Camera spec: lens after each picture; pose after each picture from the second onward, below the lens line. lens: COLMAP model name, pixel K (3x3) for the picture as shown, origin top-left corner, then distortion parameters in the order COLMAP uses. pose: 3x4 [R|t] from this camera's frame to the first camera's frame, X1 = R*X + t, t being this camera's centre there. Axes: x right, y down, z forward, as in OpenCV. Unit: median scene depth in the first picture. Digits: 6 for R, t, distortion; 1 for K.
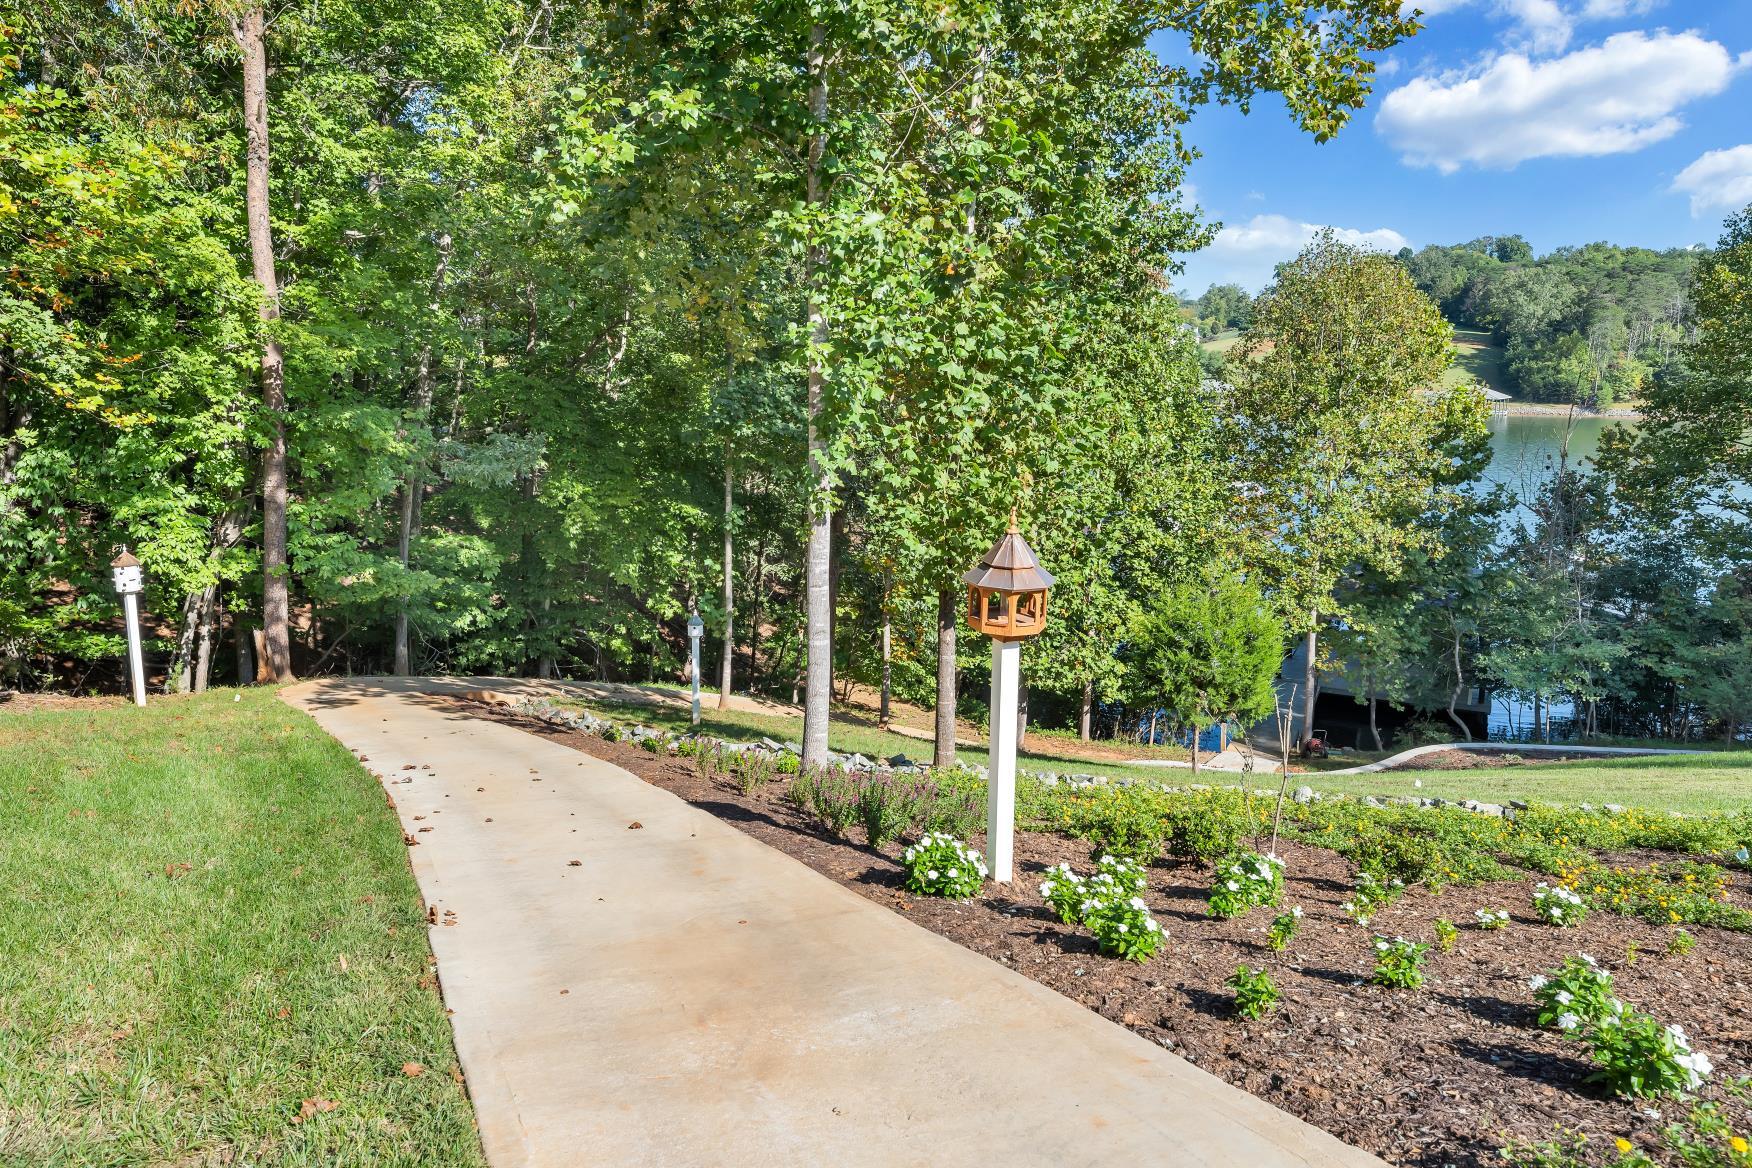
lens RADIAL K [[1203.3, 0, 874.3], [0, 1203.3, 581.5], [0, 0, 1]] dist [0.000727, 0.000639]
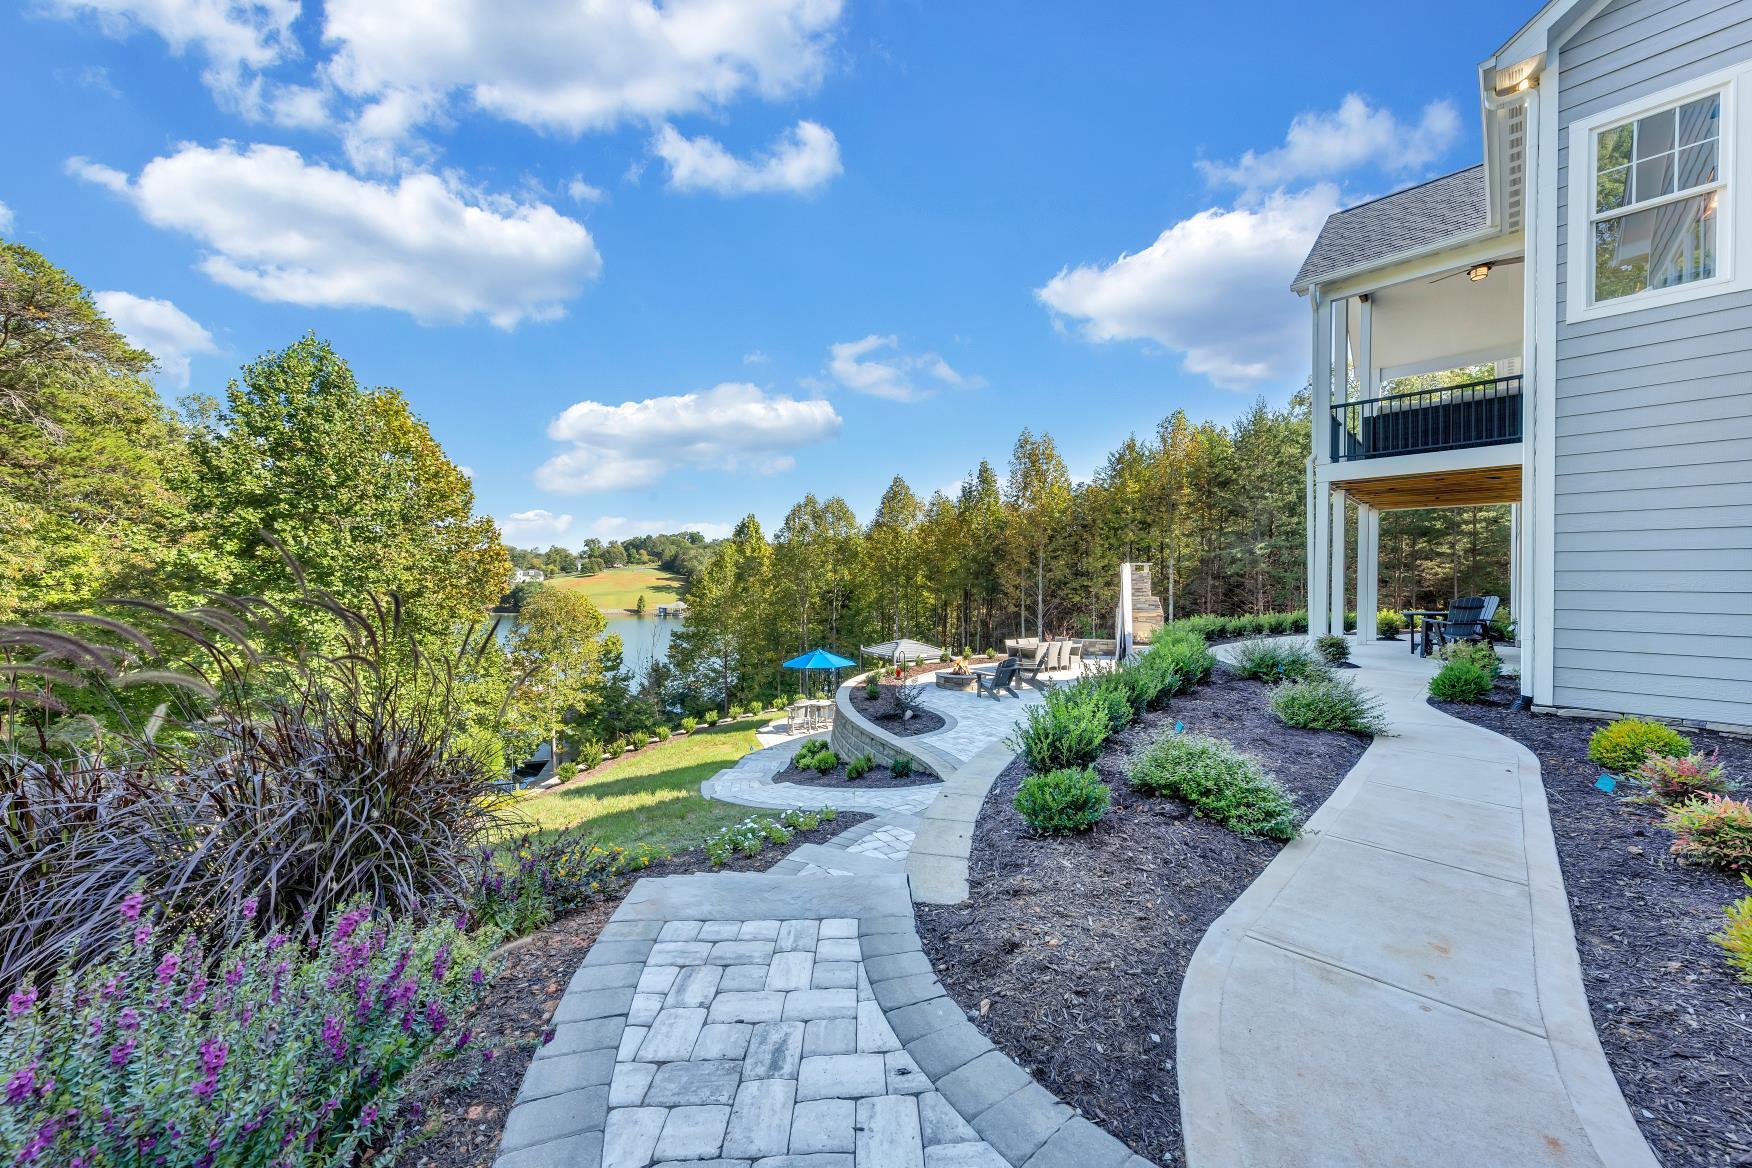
lens RADIAL K [[597.7, 0, 881.5], [0, 597.7, 582.3], [0, 0, 1]] dist [-0.002572, 0.000458]
pose [[0.716497, -0.005879, 0.697565, -0.015623], [0.136547, 0.981803, -0.131979, -0.019474], [-0.684095, 0.189813, 0.704262, -0.424311]]
